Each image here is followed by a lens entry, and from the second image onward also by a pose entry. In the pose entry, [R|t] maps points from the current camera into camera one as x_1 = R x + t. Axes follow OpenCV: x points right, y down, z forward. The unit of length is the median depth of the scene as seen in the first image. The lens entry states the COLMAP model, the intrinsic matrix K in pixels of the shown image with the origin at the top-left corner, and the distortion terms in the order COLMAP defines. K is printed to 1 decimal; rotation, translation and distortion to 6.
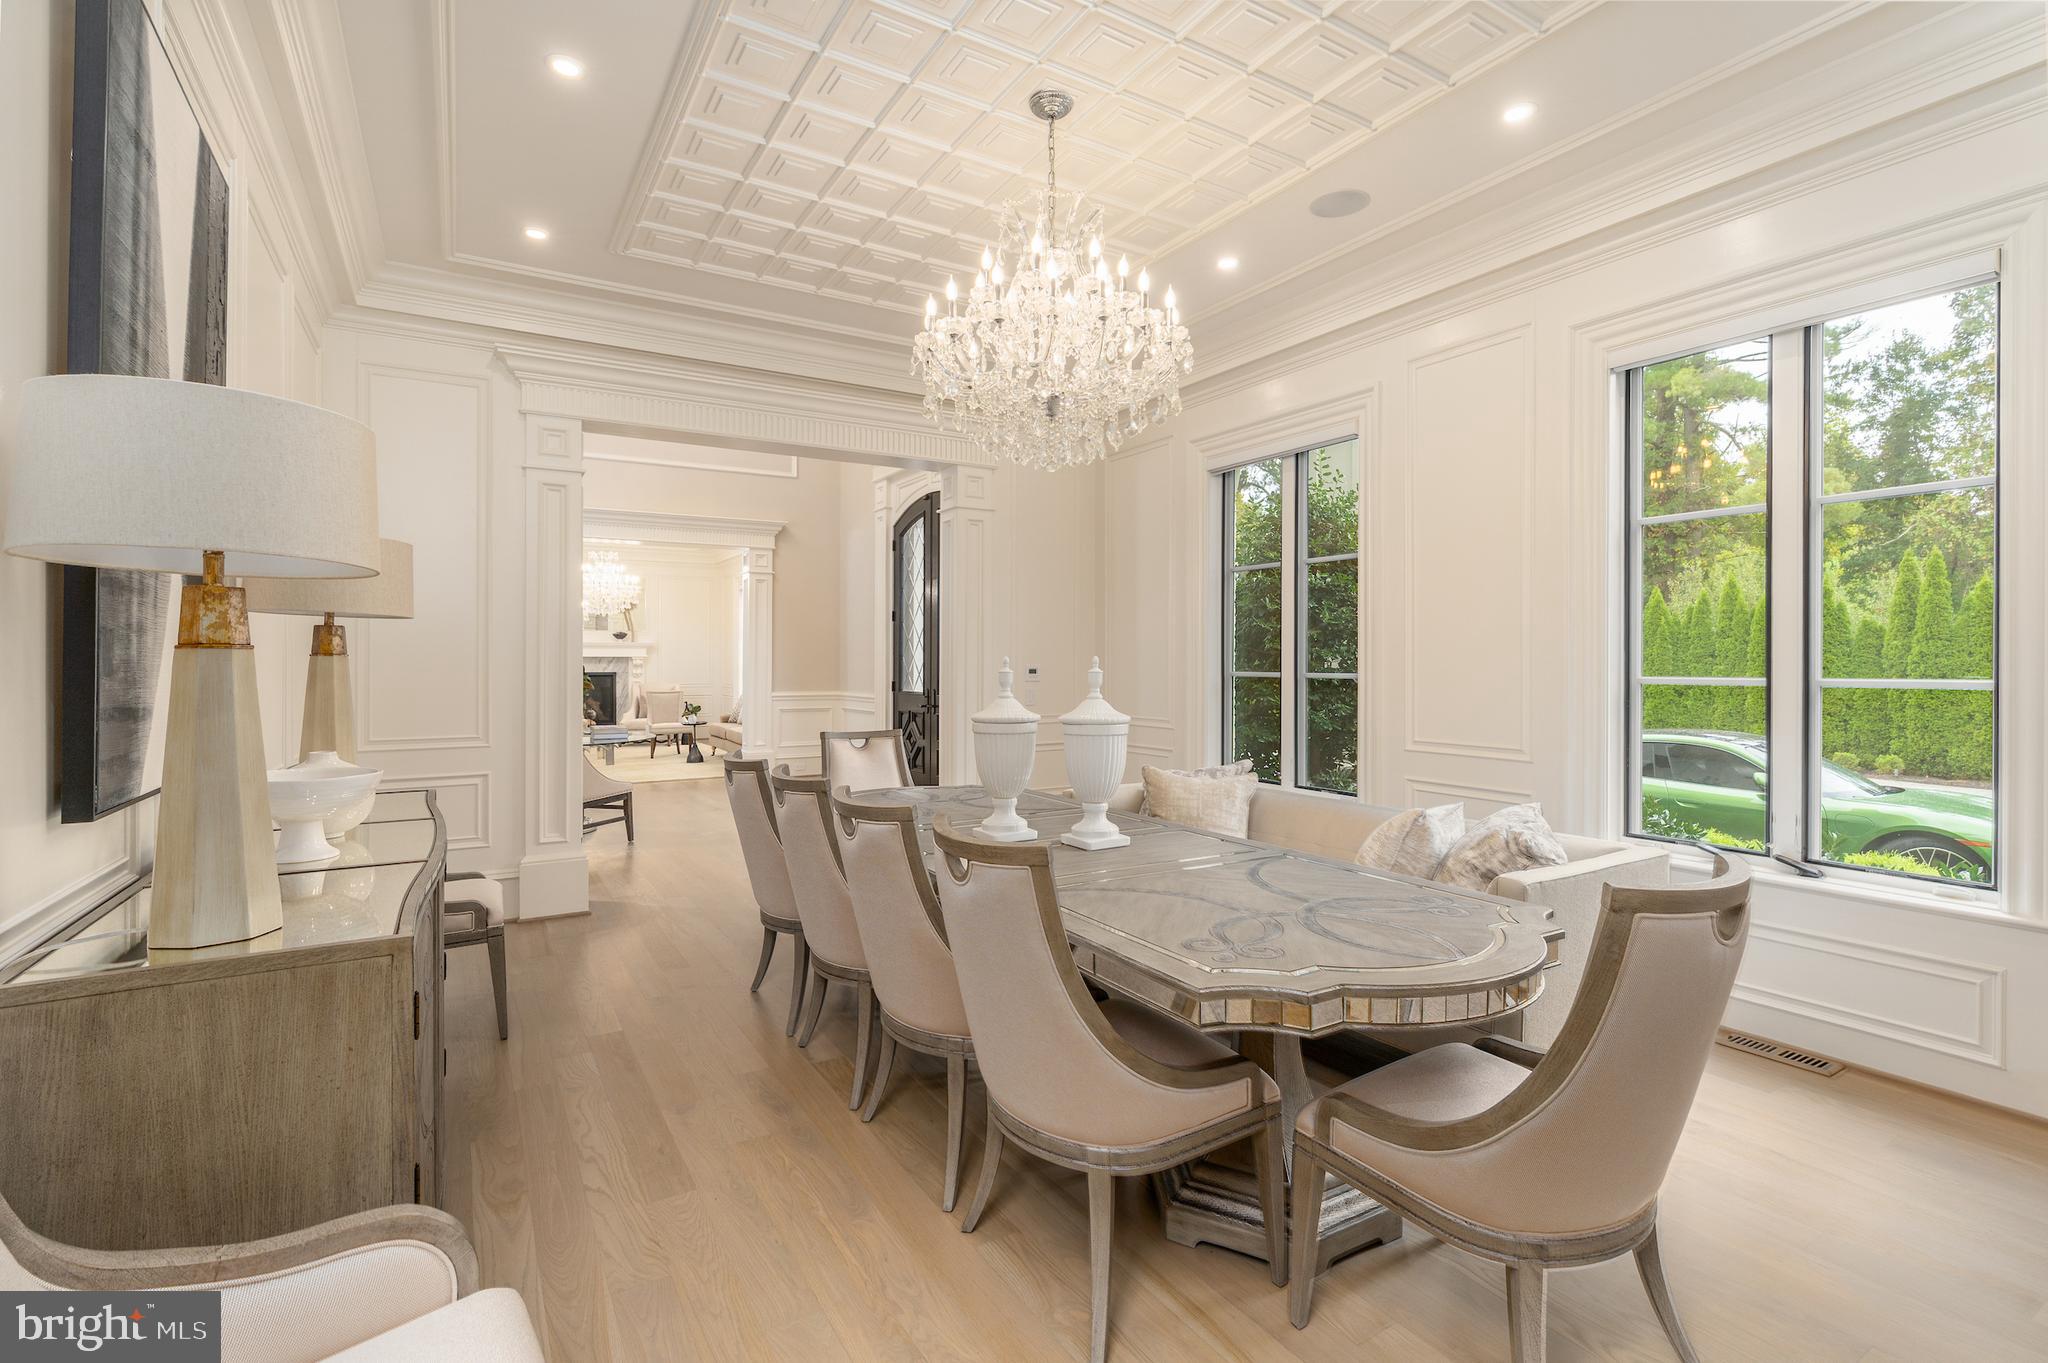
lens RADIAL K [[936.3, 0, 1024.3], [0, 936.3, 650.2], [0, 0, 1]] dist [-0.000012, -0.000001]
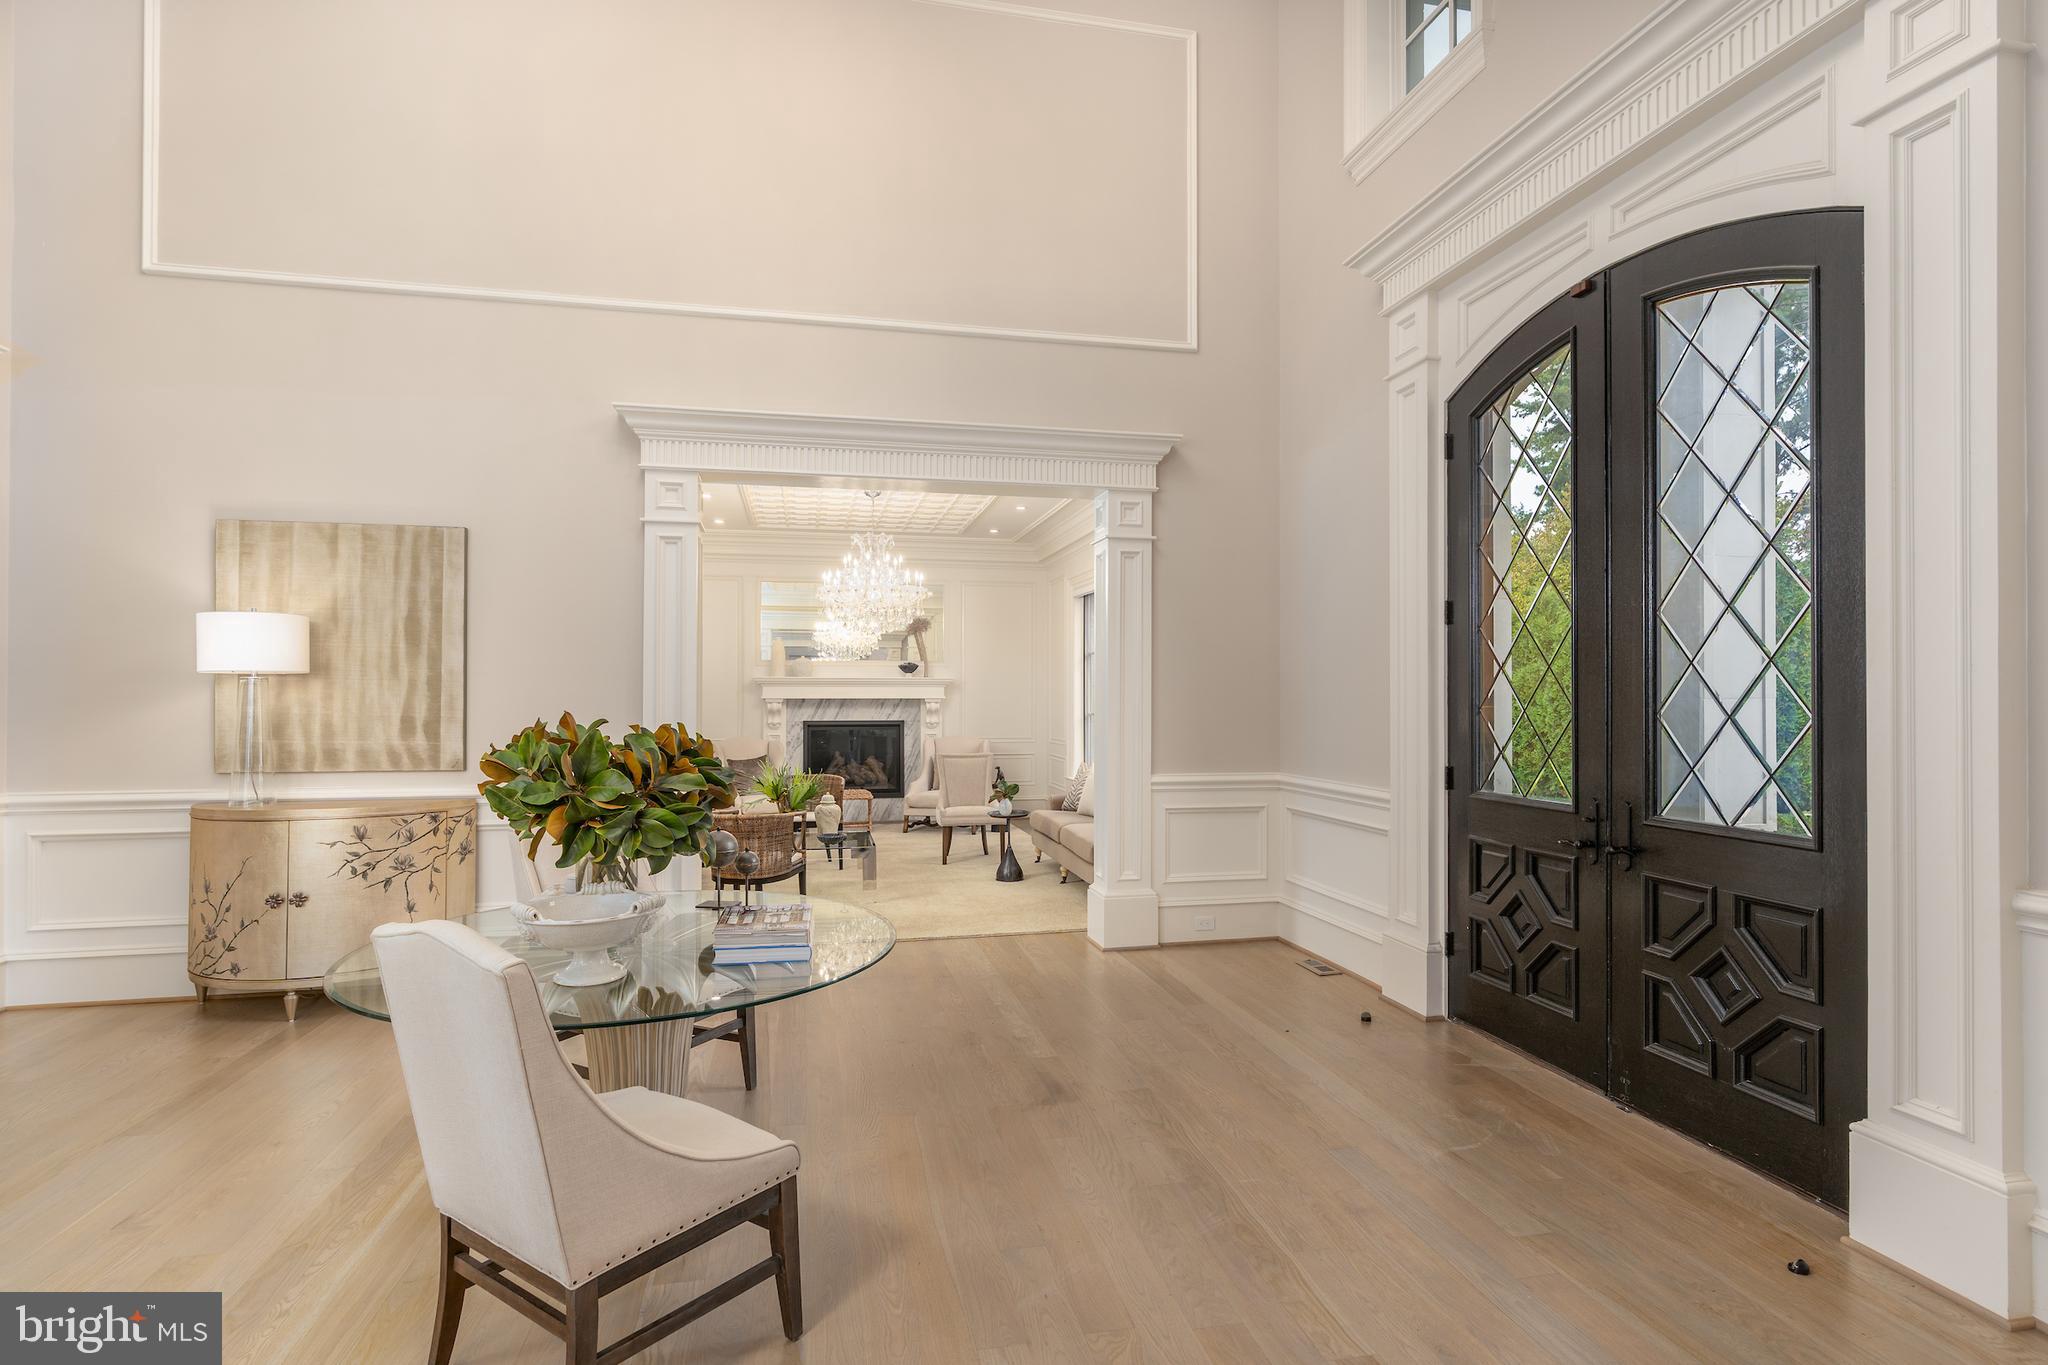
lens RADIAL K [[1006.2, 0, 1024.0], [0, 1006.2, 682.5], [0, 0, 1]] dist [-0.000021, -0.000006]
pose [[0.946567, -0.003425, -0.322489, -0.136980], [0.002861, 0.999993, -0.002224, -0.003545], [0.322494, 0.001183, 0.946571, 0.398653]]
